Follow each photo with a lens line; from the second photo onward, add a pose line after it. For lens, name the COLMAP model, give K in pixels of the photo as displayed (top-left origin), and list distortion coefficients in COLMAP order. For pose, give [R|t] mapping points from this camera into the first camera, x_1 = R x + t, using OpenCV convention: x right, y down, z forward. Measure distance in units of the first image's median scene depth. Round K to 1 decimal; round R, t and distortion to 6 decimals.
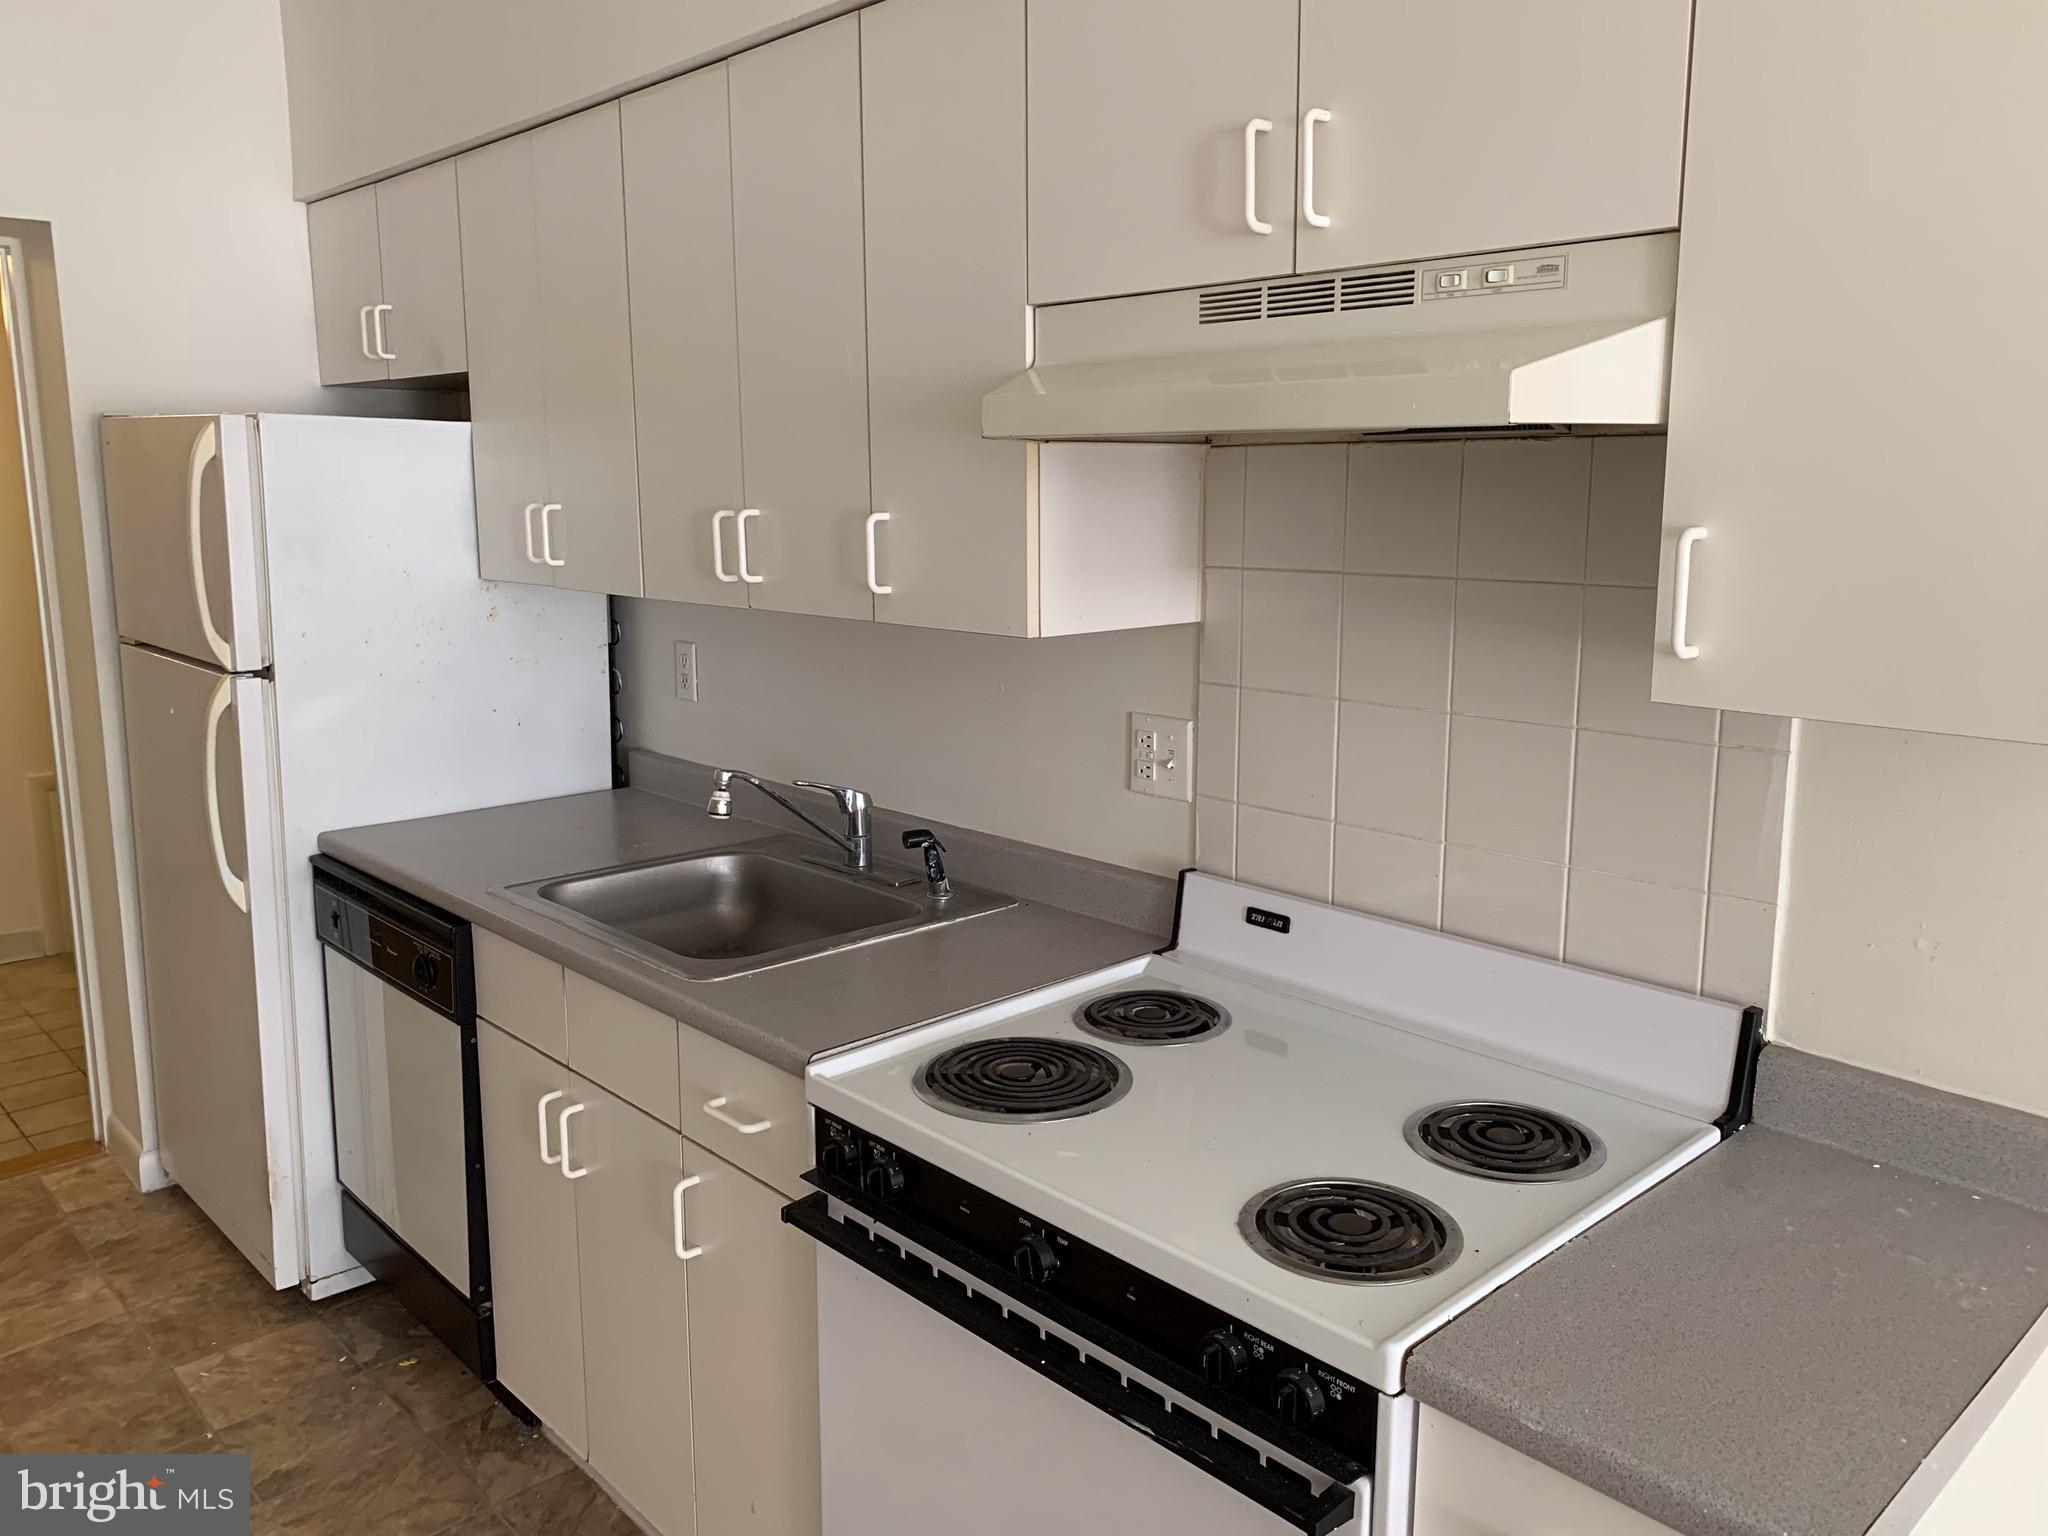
lens RADIAL K [[1550.2, 0, 1027.4], [0, 1550.2, 747.7], [0, 0, 1]] dist [0.091516, -0.114090]
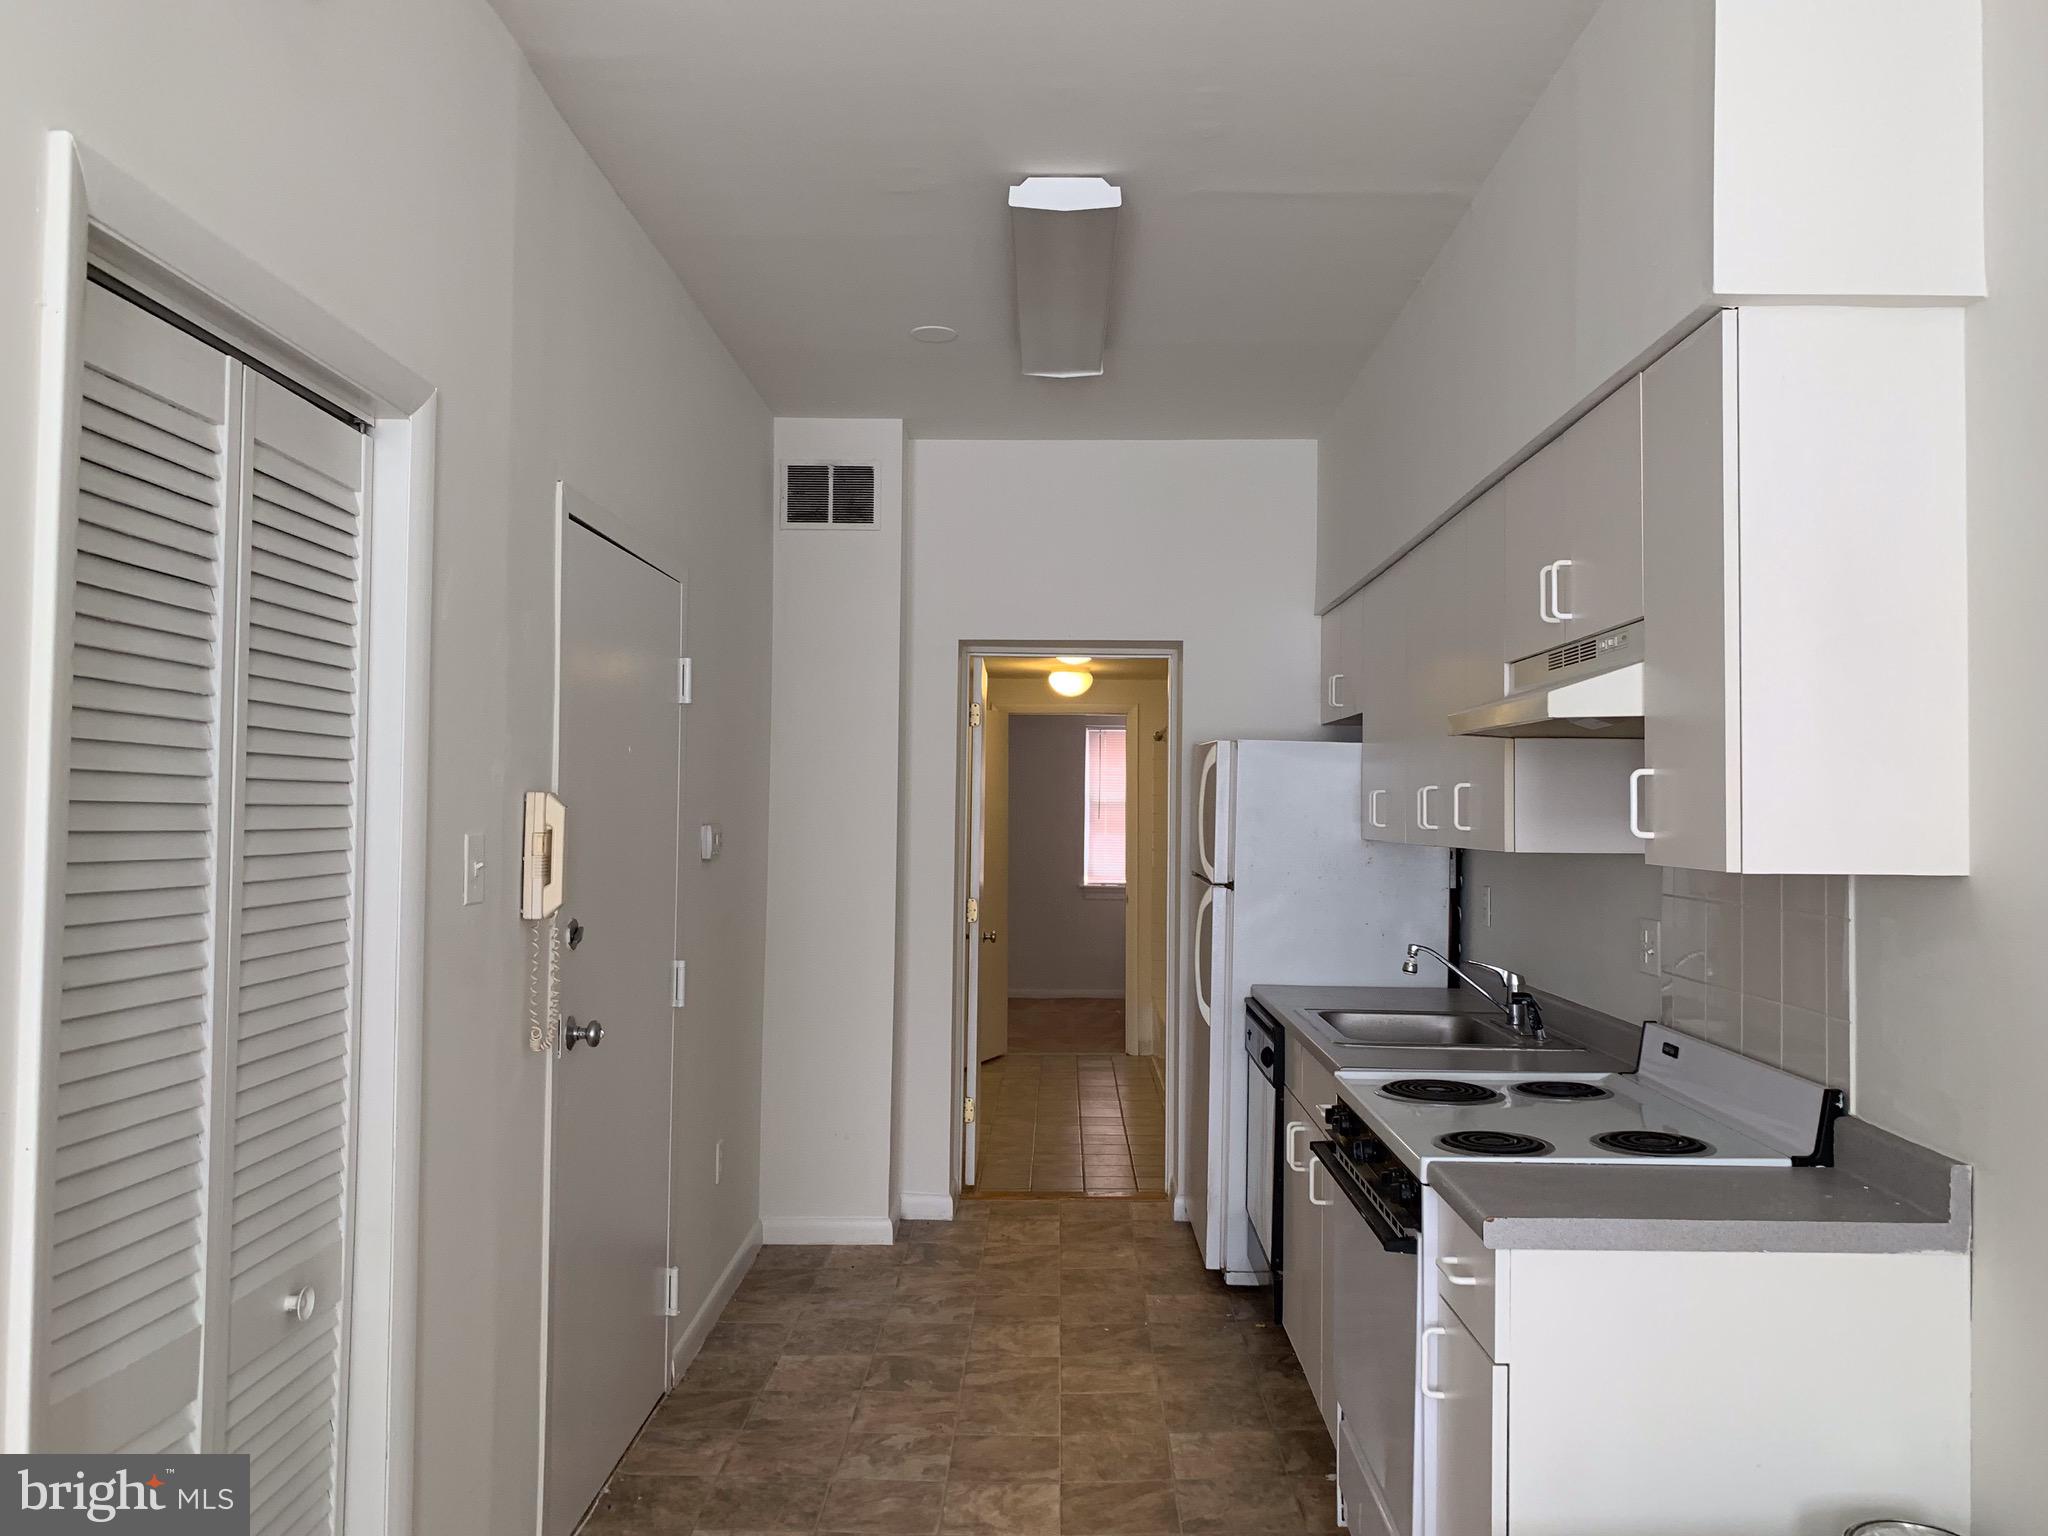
lens RADIAL K [[1550.2, 0, 1027.4], [0, 1550.2, 747.7], [0, 0, 1]] dist [0.091516, -0.114090]
pose [[0.717844, -0.018474, -0.695958, 0.565135], [-0.129946, 0.978525, -0.160007, 0.109443], [0.683969, 0.205297, 0.700028, -0.393220]]
